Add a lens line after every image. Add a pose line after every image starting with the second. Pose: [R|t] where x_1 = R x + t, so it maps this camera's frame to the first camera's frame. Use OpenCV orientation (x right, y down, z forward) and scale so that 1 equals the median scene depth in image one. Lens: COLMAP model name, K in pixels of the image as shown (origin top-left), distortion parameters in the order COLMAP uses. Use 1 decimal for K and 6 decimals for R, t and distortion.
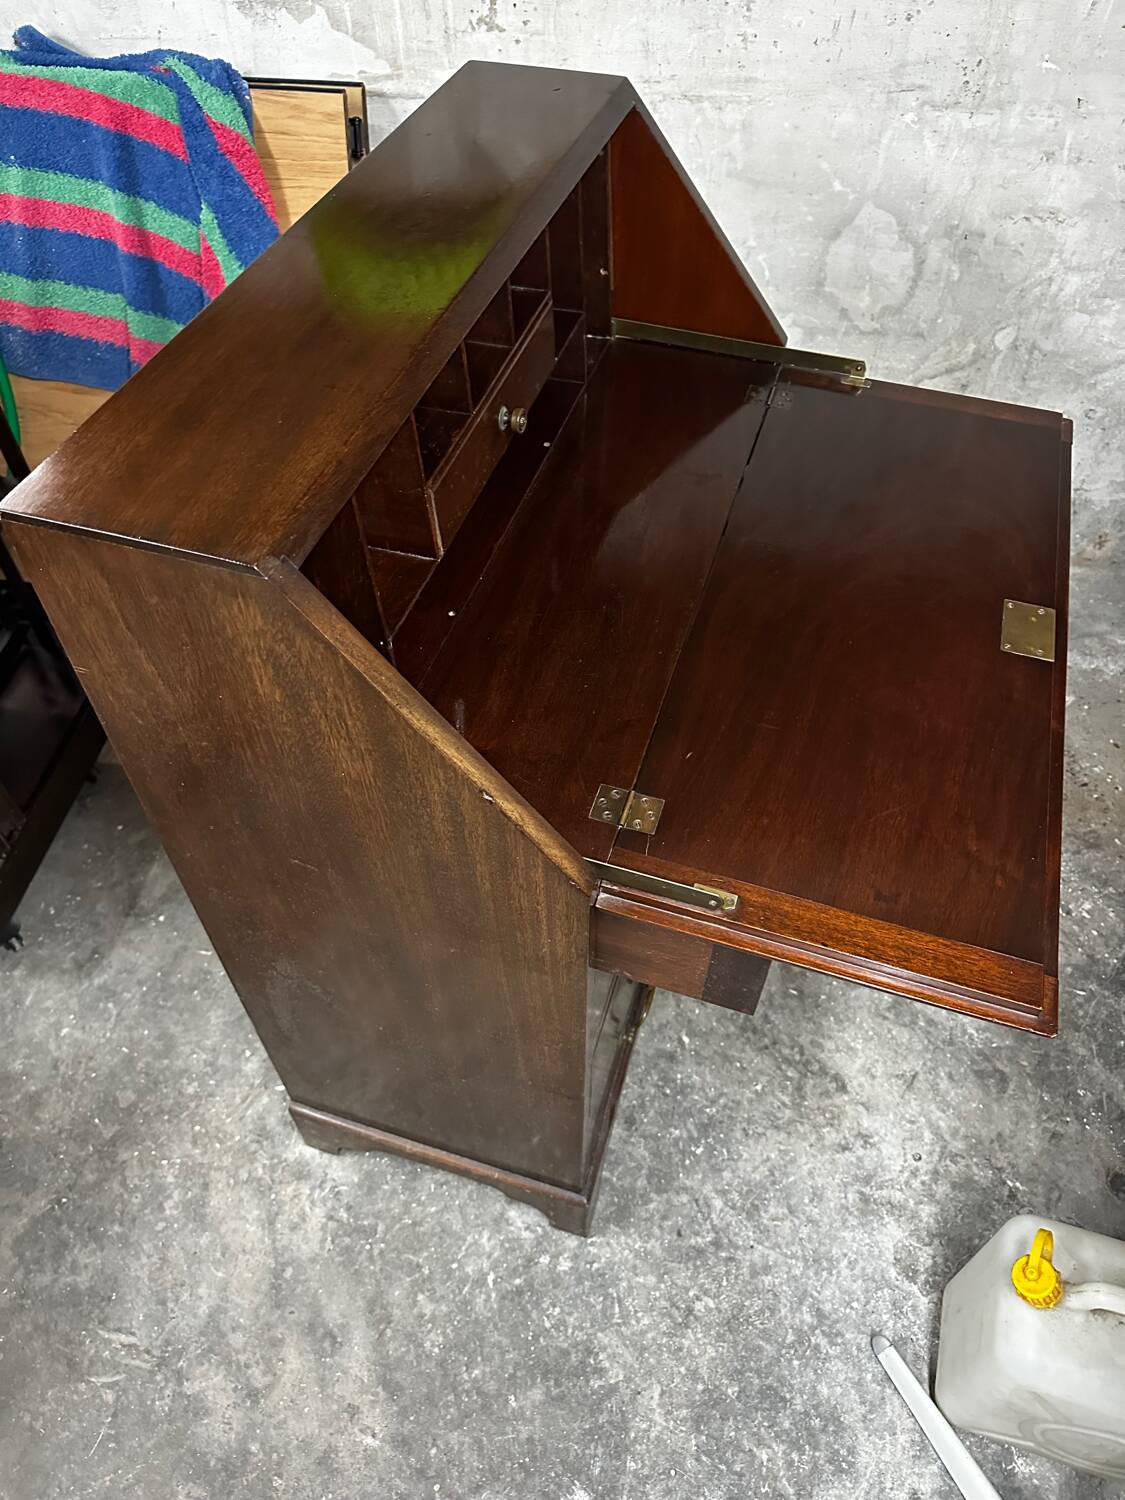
lens RADIAL K [[1071.4, 0, 569.3], [0, 1071.4, 750.5], [0, 0, 1]] dist [0.005827, -0.020129]
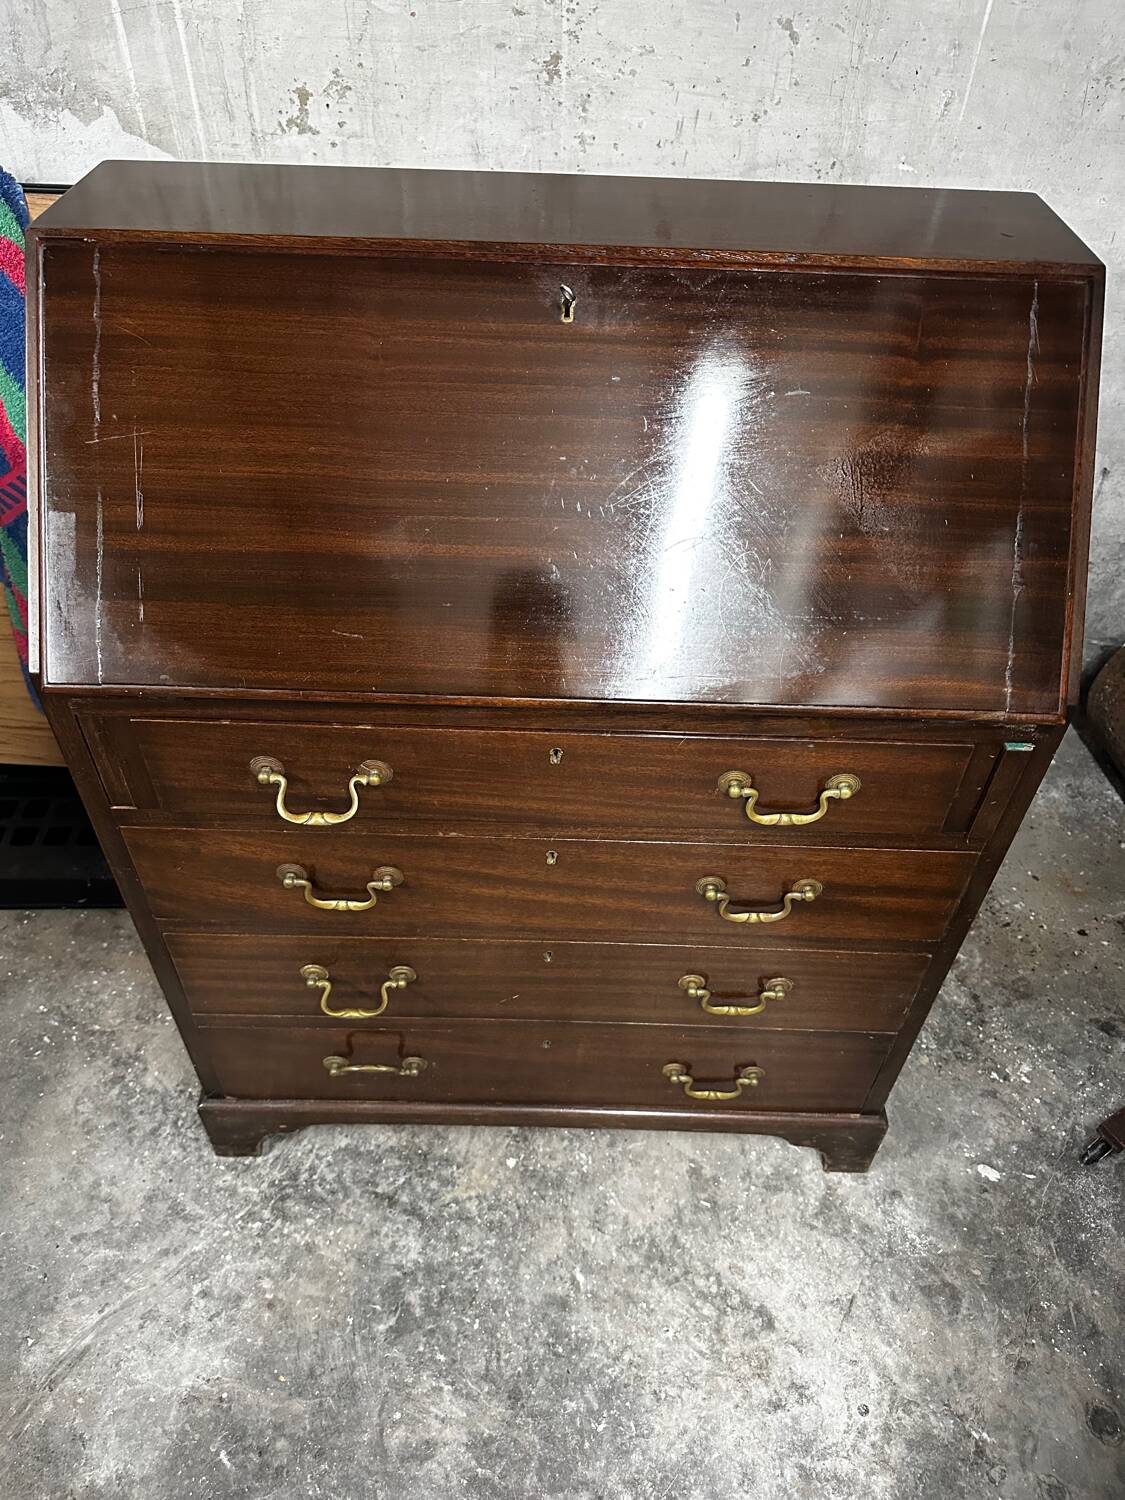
lens RADIAL K [[1071.4, 0, 564.2], [0, 1071.4, 751.6], [0, 0, 1]] dist [0.005827, -0.020129]
pose [[0.995294, -0.044859, 0.085898, 0.047097], [0.053626, 0.993271, -0.102645, -0.051176], [-0.080716, 0.106769, 0.991002, 0.148286]]
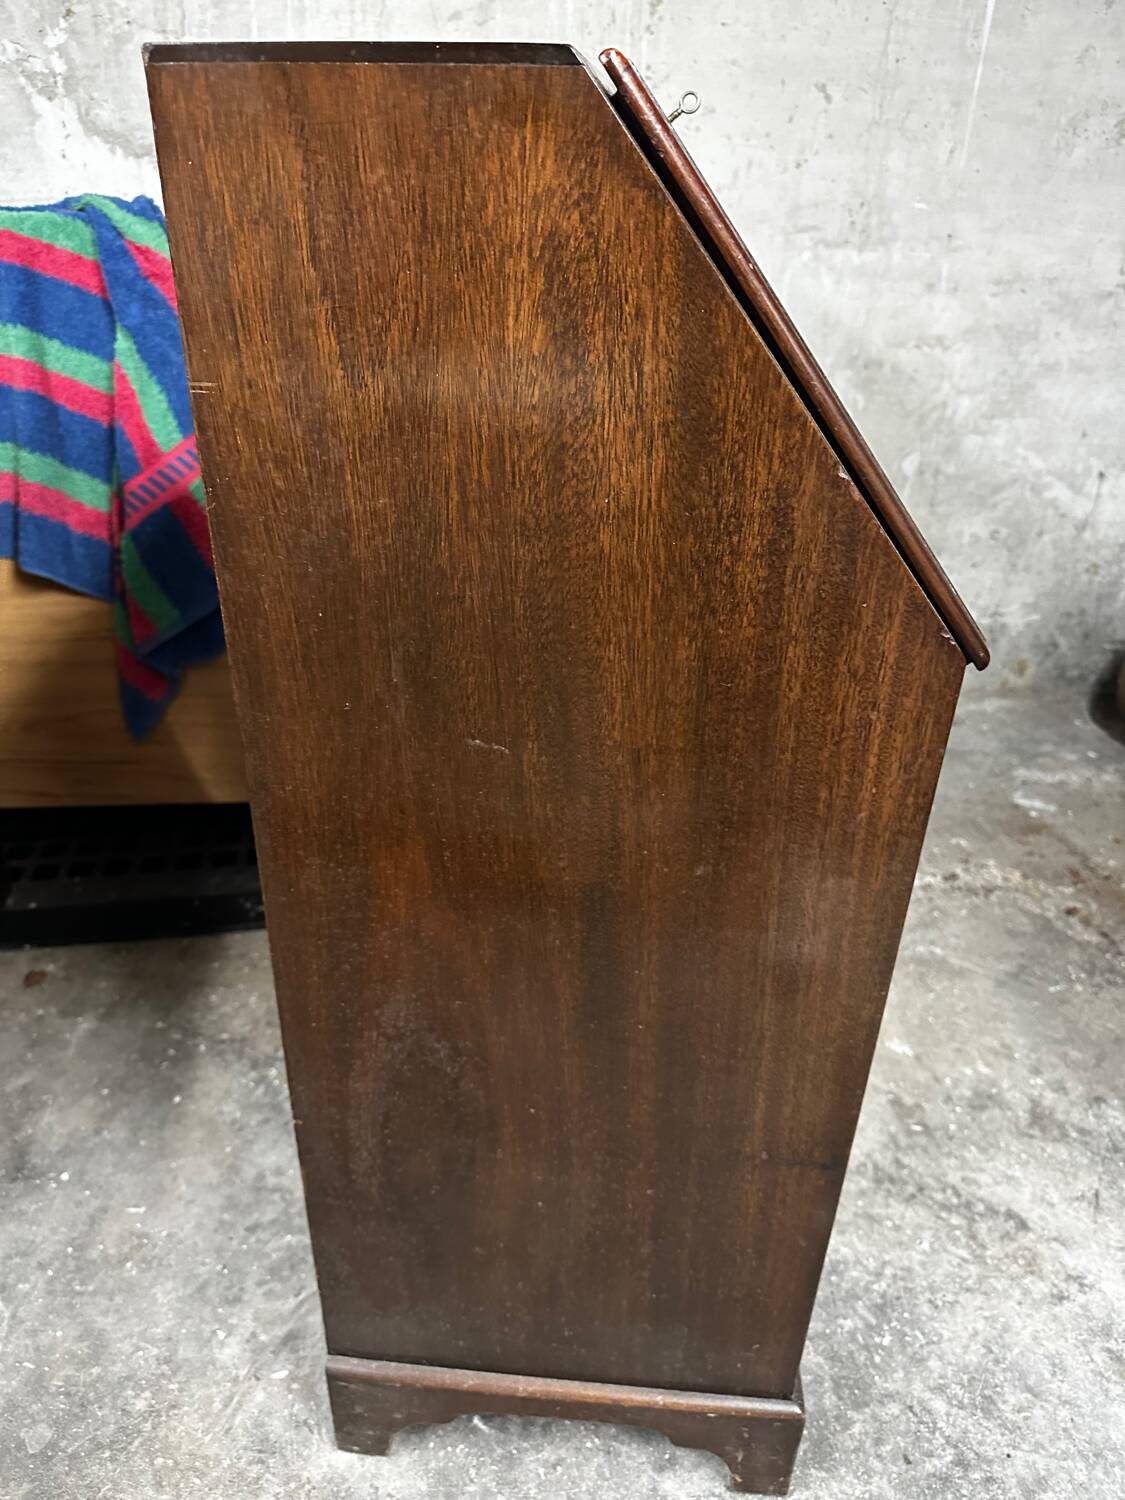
lens RADIAL K [[1071.4, 0, 552.7], [0, 1071.4, 753.2], [0, 0, 1]] dist [0.005827, -0.020129]
pose [[0.976336, -0.093415, 0.195045, -0.203628], [0.153936, 0.933663, -0.323385, 0.201001], [-0.151897, 0.345756, 0.925948, 0.223897]]
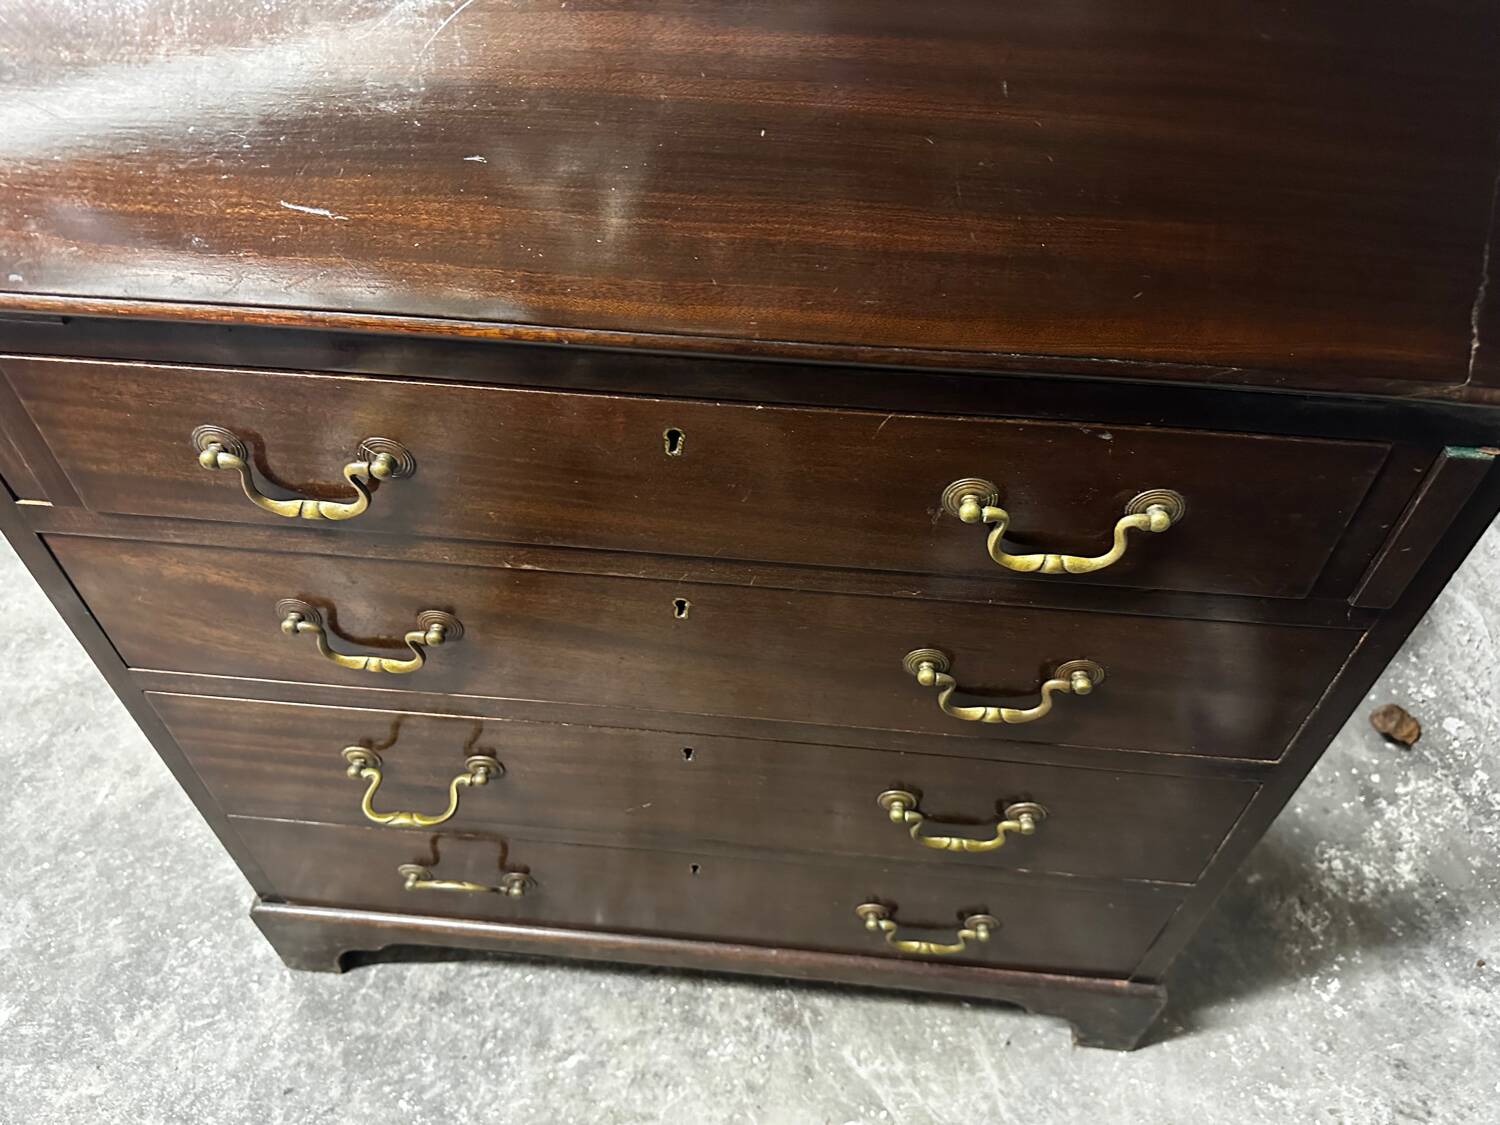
lens RADIAL K [[1071.4, 0, 739.9], [0, 1071.4, 567.9], [0, 0, 1]] dist [0.005827, -0.020129]
pose [[0.208820, 0.724102, -0.657321, 0.367909], [-0.760122, 0.543075, 0.356770, -0.223507], [0.615312, 0.425143, 0.663811, 0.528320]]
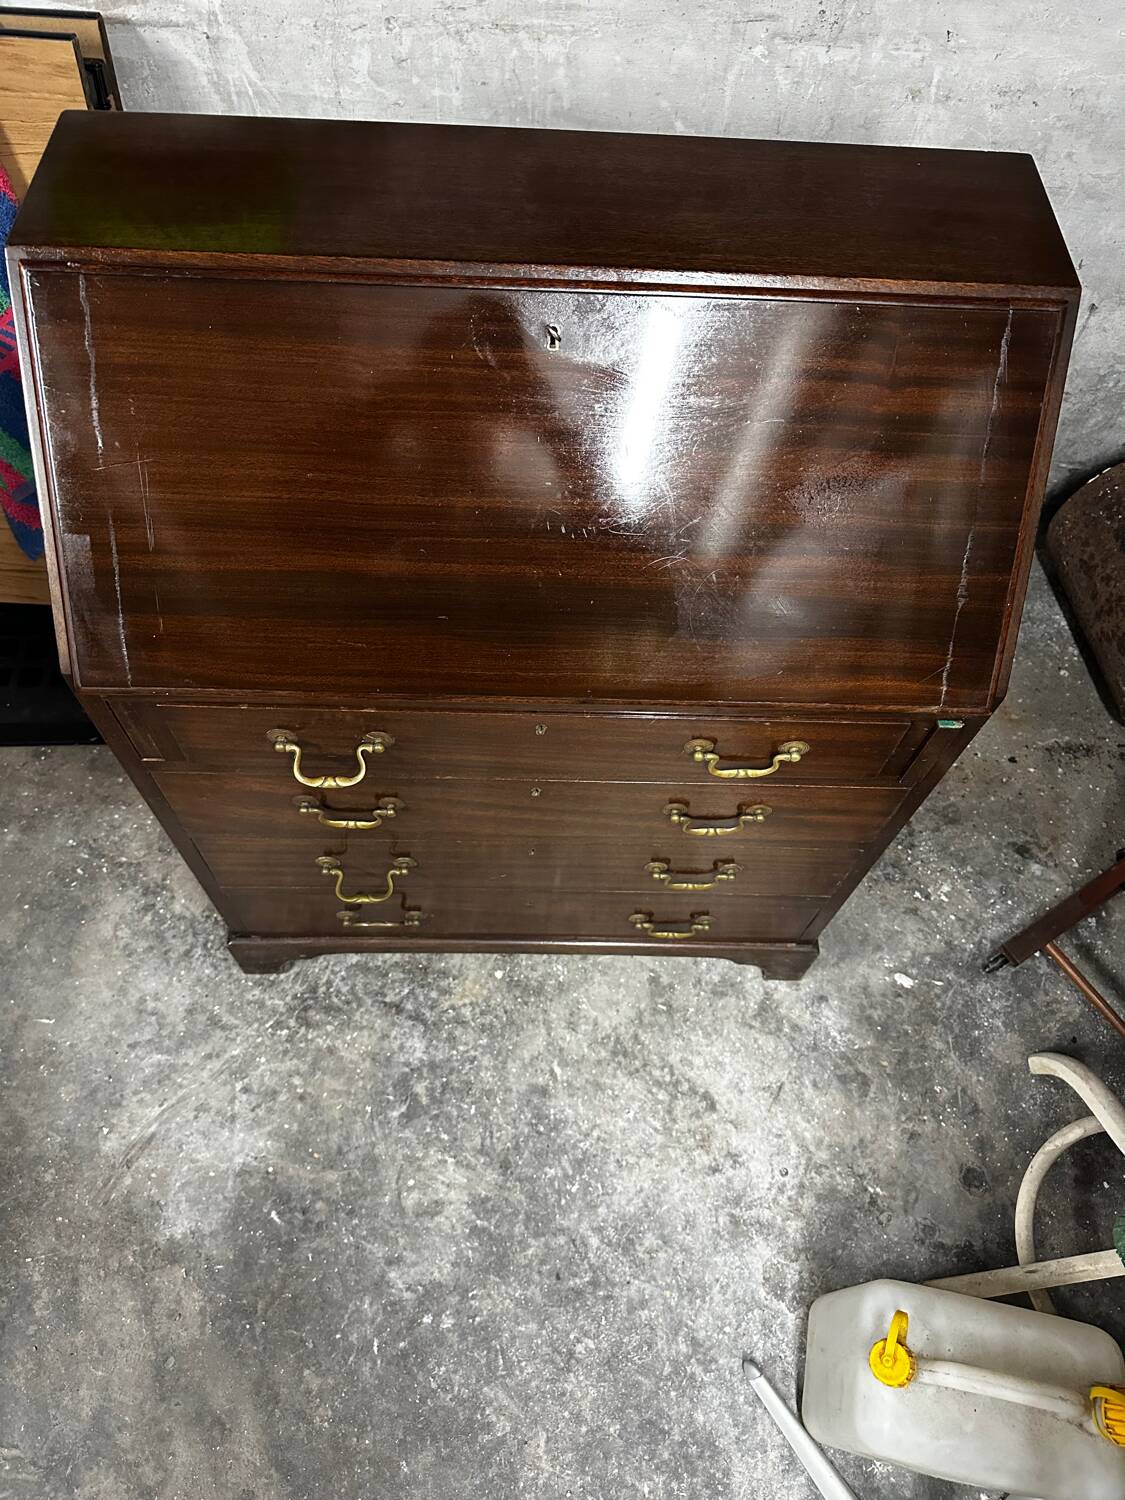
lens RADIAL K [[1071.4, 0, 557.2], [0, 1071.4, 738.4], [0, 0, 1]] dist [0.005827, -0.020129]
pose [[0.993314, -0.070415, 0.091484, 0.042221], [0.053046, 0.982224, 0.180063, -0.227174], [-0.102537, -0.174006, 0.979392, 0.083044]]
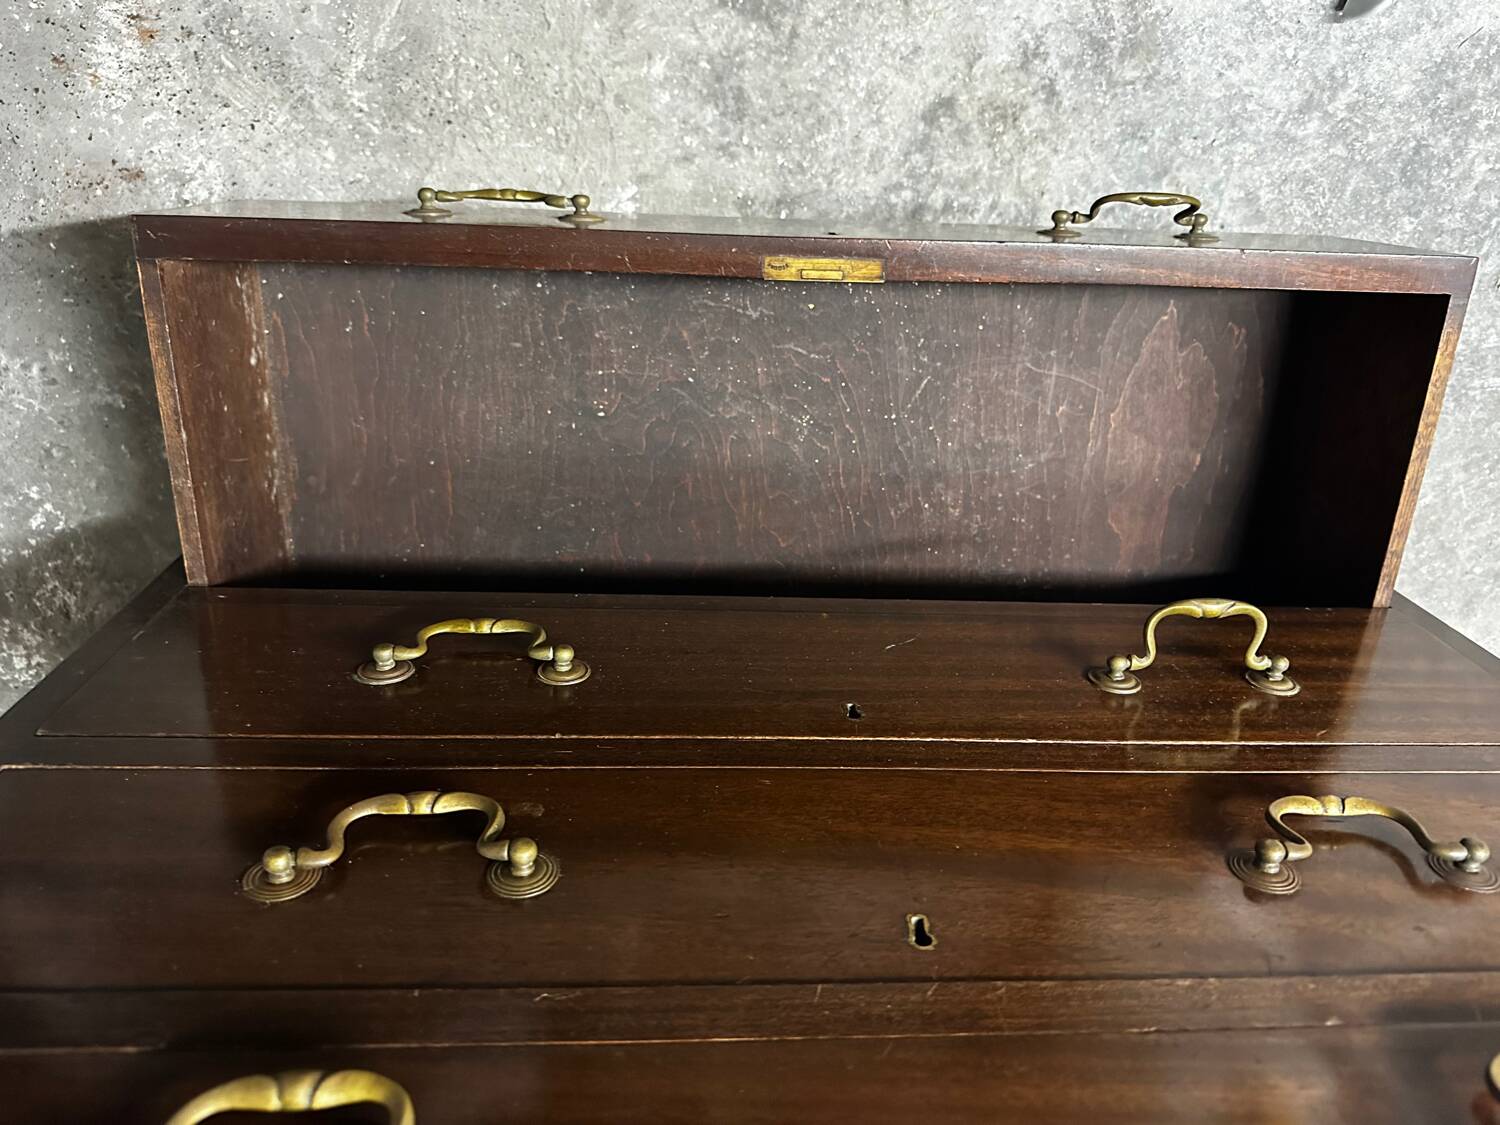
lens RADIAL K [[1071.4, 0, 761.0], [0, 1071.4, 550.8], [0, 0, 1]] dist [0.005827, -0.020129]
pose [[-0.247241, -0.895678, -0.369638, 0.287815], [0.699275, -0.429007, 0.571811, -0.184357], [-0.670736, -0.117103, 0.732394, 0.646872]]
